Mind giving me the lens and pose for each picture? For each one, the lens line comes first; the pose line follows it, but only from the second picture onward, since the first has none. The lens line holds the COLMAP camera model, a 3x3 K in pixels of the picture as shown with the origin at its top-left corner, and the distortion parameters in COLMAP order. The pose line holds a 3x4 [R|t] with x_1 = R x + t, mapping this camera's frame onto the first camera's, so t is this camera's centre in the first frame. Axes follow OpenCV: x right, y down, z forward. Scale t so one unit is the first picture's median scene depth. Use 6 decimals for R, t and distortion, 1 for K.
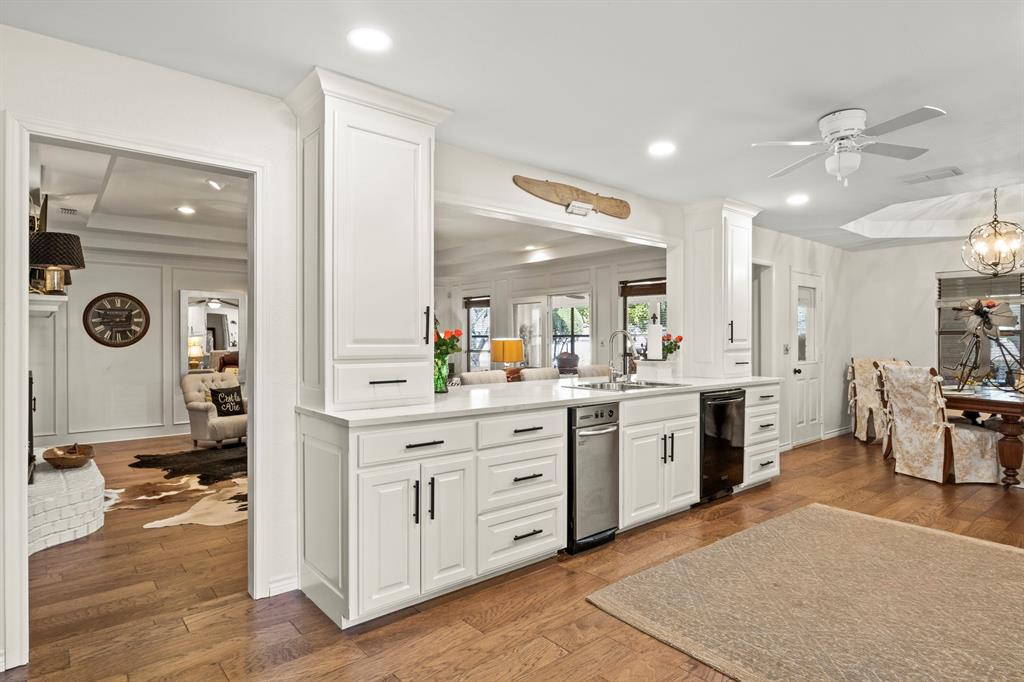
lens RADIAL K [[557.9, 0, 515.3], [0, 557.9, 340.8], [0, 0, 1]] dist [-0.003907, -0.000637]
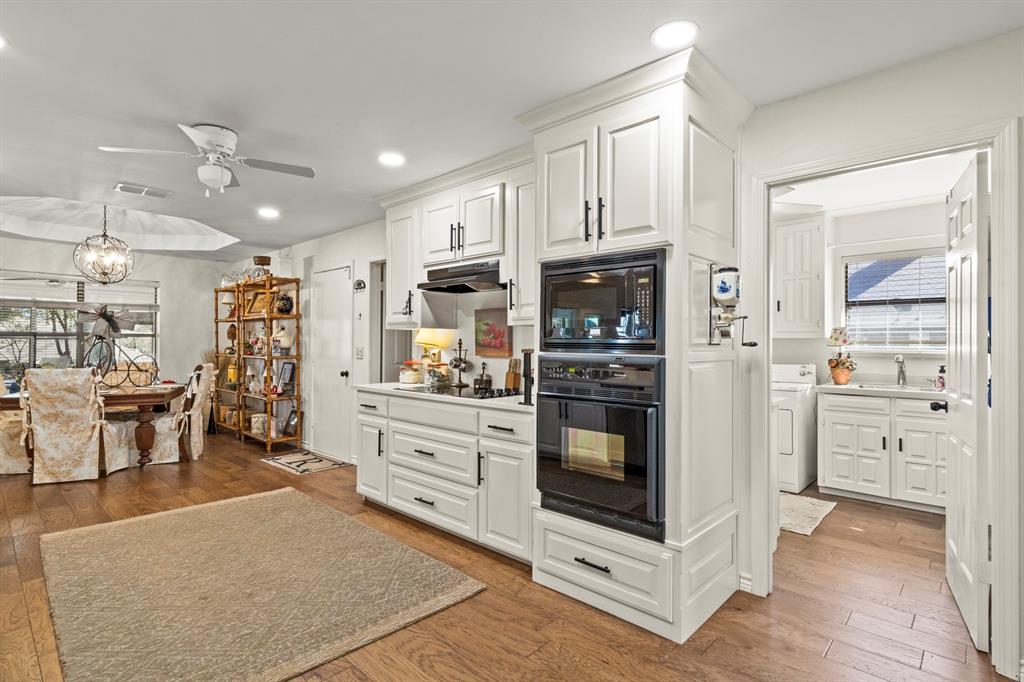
lens RADIAL K [[504.5, 0, 512.0], [0, 504.5, 341.0], [0, 0, 1]] dist [0.008873, -0.000303]
pose [[-0.113068, 0.004941, 0.993575, -0.322890], [-0.003595, 0.999979, -0.005382, -0.000279], [-0.993581, -0.004180, -0.113047, 0.404512]]
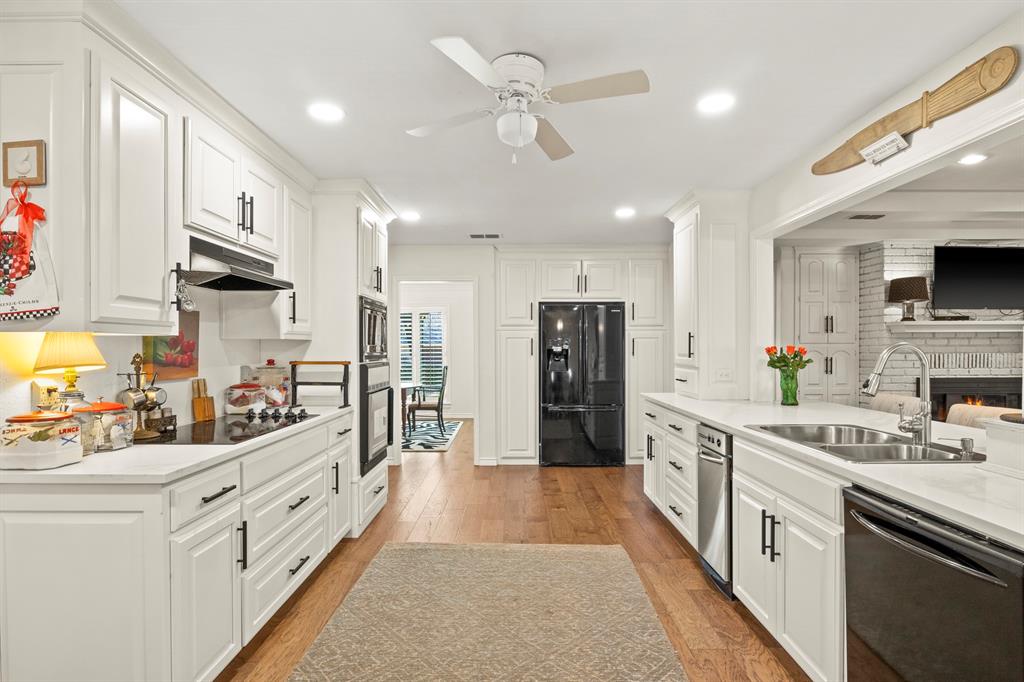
lens RADIAL K [[516.2, 0, 508.2], [0, 516.2, 348.5], [0, 0, 1]] dist [-0.009046, -0.000211]
pose [[-0.655942, 0.003707, -0.754802, 0.838068], [0.001650, 0.999993, 0.003477, -0.017251], [0.754810, 0.001035, -0.655943, 1.079814]]
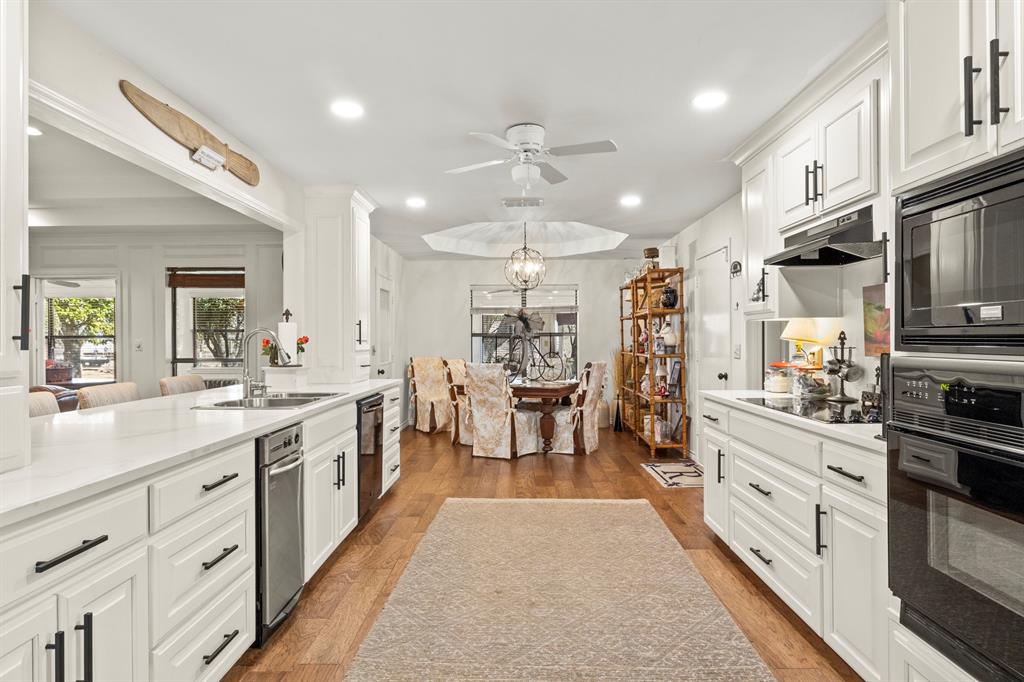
lens RADIAL K [[557.9, 0, 515.3], [0, 557.9, 340.8], [0, 0, 1]] dist [-0.003907, -0.000637]
pose [[0.651153, -0.003460, 0.758939, -0.175341], [0.006961, 0.999975, -0.001414, 0.001101], [-0.758915, 0.006204, 0.651161, 0.239952]]
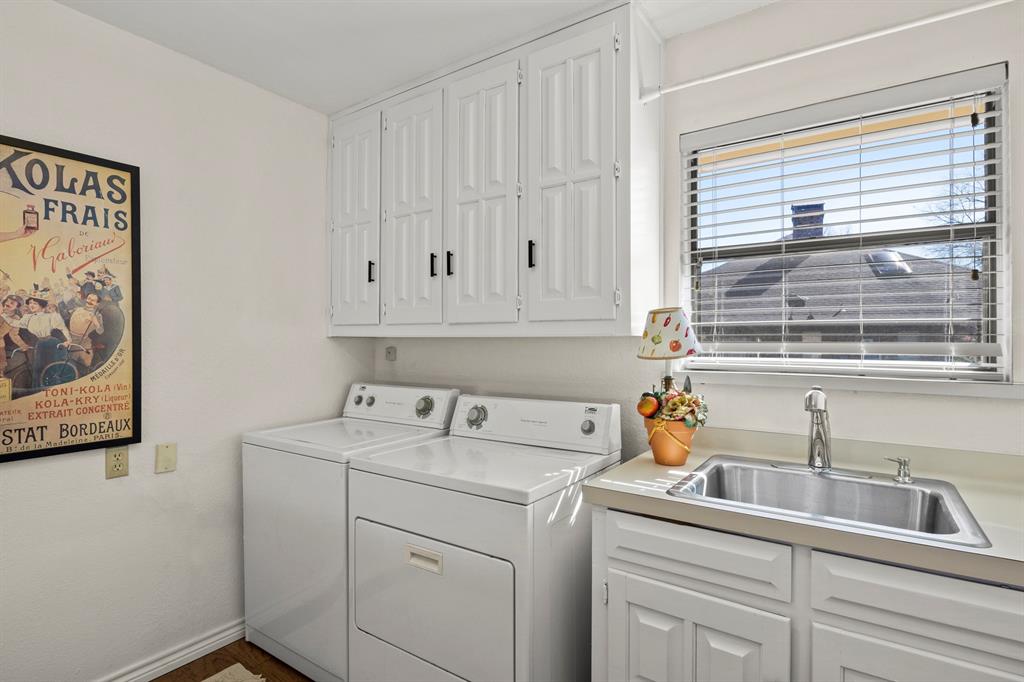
lens RADIAL K [[516.2, 0, 508.2], [0, 516.2, 348.5], [0, 0, 1]] dist [-0.009046, -0.000211]
pose [[-0.262581, -0.005793, 0.964893, 0.327788], [0.001352, 0.999979, 0.006371, -0.008294], [-0.964909, 0.002978, -0.262567, -0.199160]]
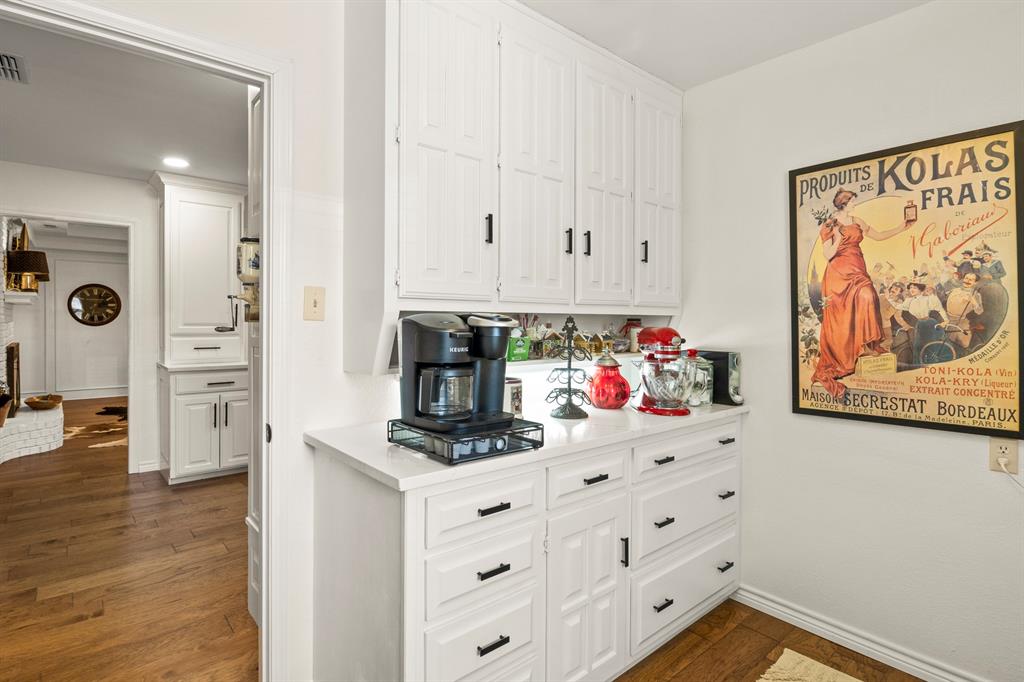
lens RADIAL K [[521.4, 0, 512.5], [0, 521.4, 324.3], [0, 0, 1]] dist [-0.006672, -0.000780]
pose [[0.999954, 0.005563, 0.007781, 0.468827], [-0.005615, 0.999962, 0.006707, -0.011167], [-0.007743, -0.006751, 0.999947, -0.408941]]
